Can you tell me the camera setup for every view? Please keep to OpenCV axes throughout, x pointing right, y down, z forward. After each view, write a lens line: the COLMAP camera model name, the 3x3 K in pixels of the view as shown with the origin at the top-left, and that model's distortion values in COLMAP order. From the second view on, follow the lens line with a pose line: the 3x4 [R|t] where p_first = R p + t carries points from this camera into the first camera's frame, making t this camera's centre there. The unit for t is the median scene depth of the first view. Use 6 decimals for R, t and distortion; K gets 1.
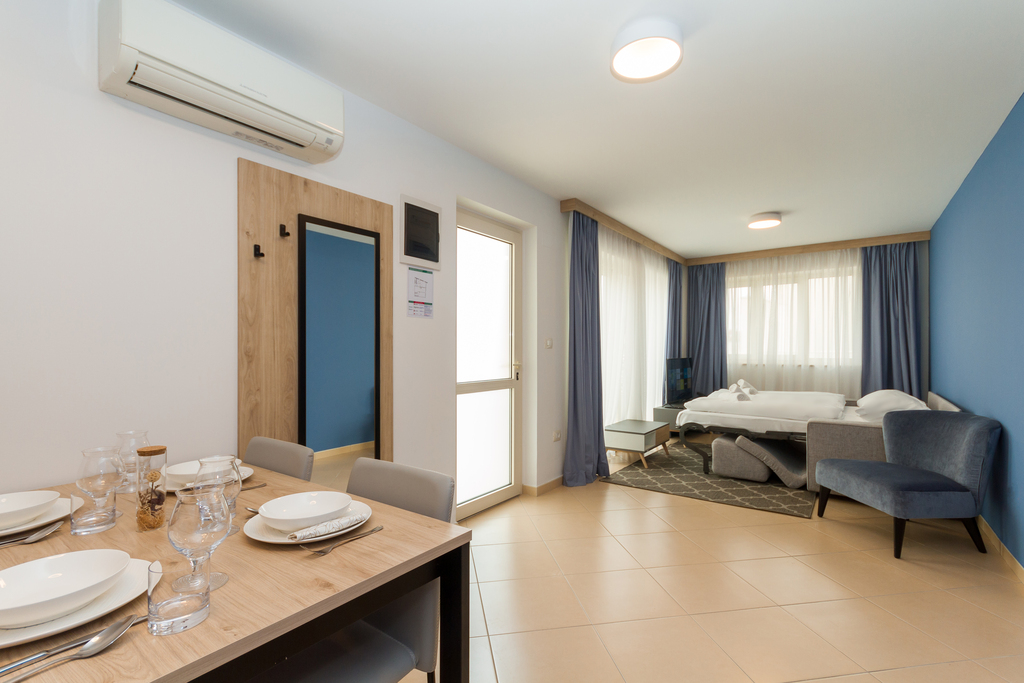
lens RADIAL K [[470.1, 0, 509.2], [0, 470.1, 349.5], [0, 0, 1]] dist [0.002037, 0.000374]
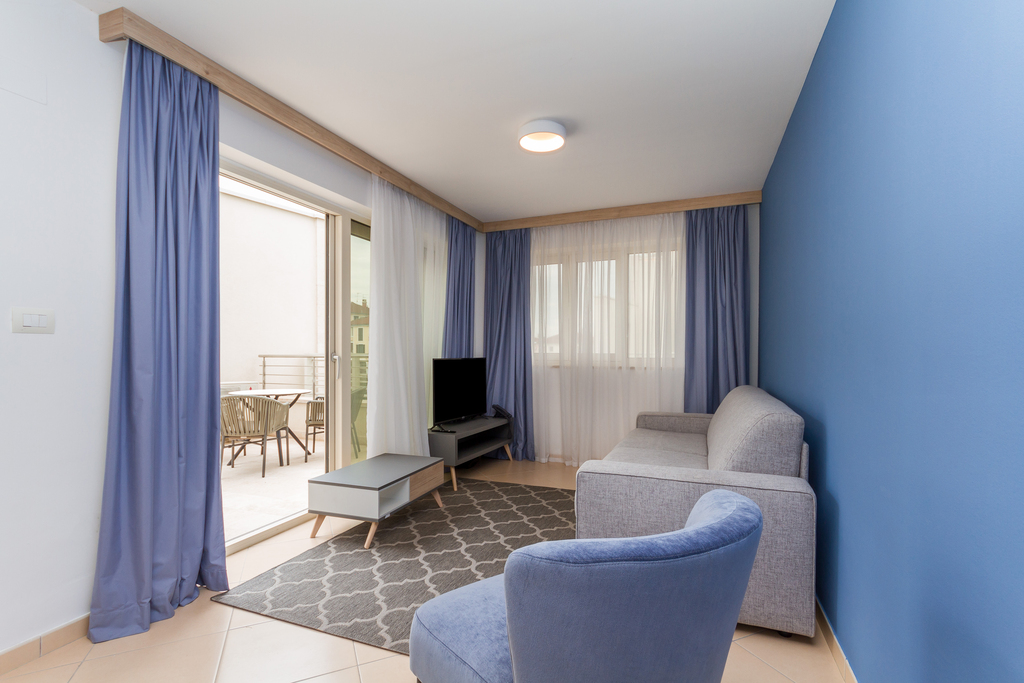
lens RADIAL K [[482.4, 0, 513.8], [0, 482.4, 355.9], [0, 0, 1]] dist [0.001750, 0.000095]
pose [[0.966177, 0.000655, 0.257879, 0.273128], [-0.003115, 0.999953, 0.009130, 0.009431], [-0.257862, -0.009624, 0.966134, 0.310181]]
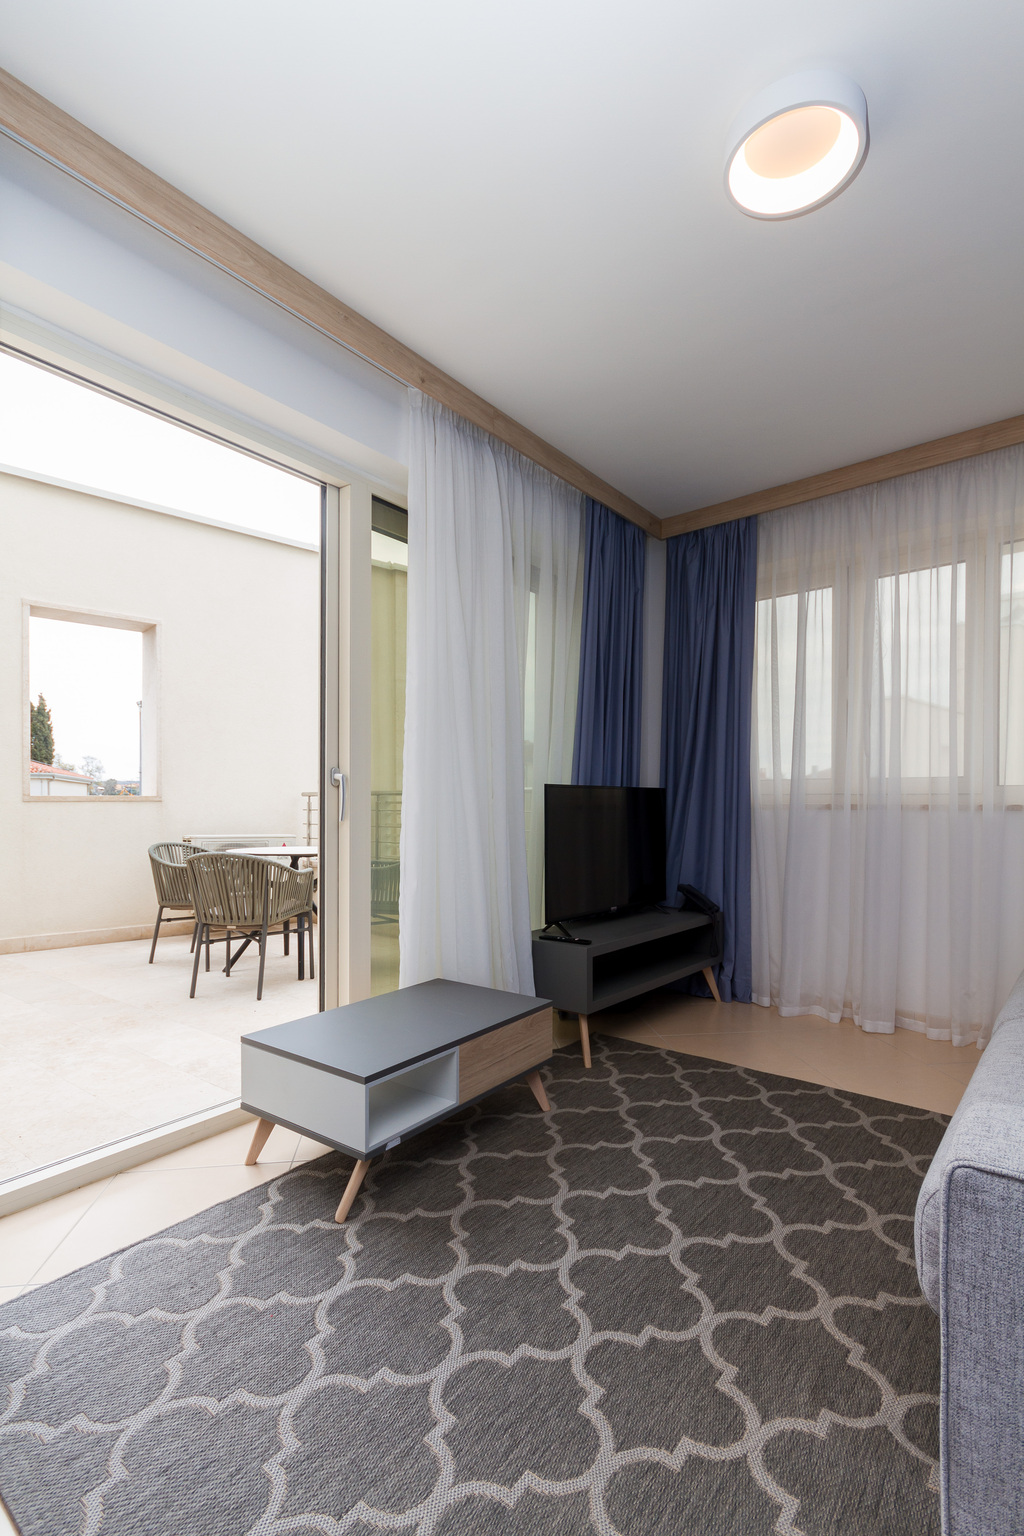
lens RADIAL K [[723.6, 0, 515.3], [0, 723.6, 807.2], [0, 0, 1]] dist [0.011582, -0.000163]
pose [[0.999413, 0.003050, -0.034113, 0.337577], [-0.002782, 0.999965, 0.007893, 0.032179], [0.034136, -0.007793, 0.999387, 0.512498]]
